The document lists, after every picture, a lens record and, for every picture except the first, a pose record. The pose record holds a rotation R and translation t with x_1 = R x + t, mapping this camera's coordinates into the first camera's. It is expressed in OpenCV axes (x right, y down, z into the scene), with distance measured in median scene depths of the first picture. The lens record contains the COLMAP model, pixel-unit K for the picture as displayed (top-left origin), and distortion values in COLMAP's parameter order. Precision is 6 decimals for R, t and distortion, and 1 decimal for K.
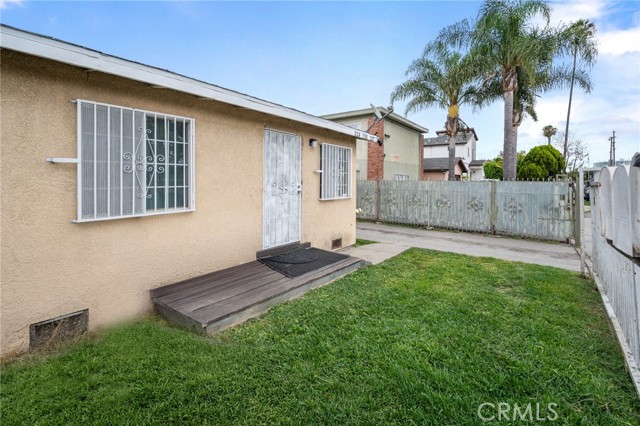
lens RADIAL K [[297.1, 0, 322.2], [0, 297.1, 186.0], [0, 0, 1]] dist [0.002151, 0.000106]
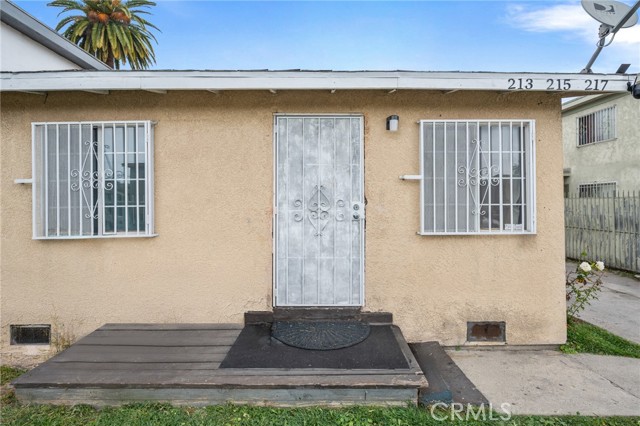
lens RADIAL K [[346.2, 0, 318.9], [0, 346.2, 198.4], [0, 0, 1]] dist [-0.003949, -0.000356]
pose [[0.594814, -0.004382, -0.803852, 0.443824], [-0.004074, 0.999956, -0.008465, -0.009528], [0.803853, 0.008310, 0.594770, 0.627218]]
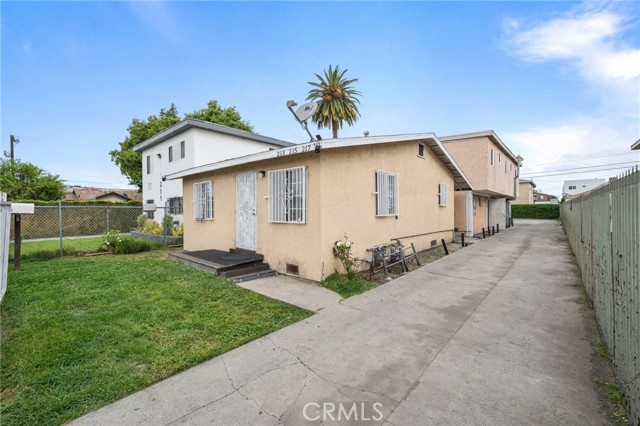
lens RADIAL K [[260.3, 0, 322.5], [0, 260.3, 201.9], [0, 0, 1]] dist [0.000334, 0.000043]
pose [[-0.082850, -0.004821, -0.996550, 1.202237], [0.012772, 0.999901, -0.005899, -0.026064], [0.996480, -0.013217, -0.082780, 1.577640]]
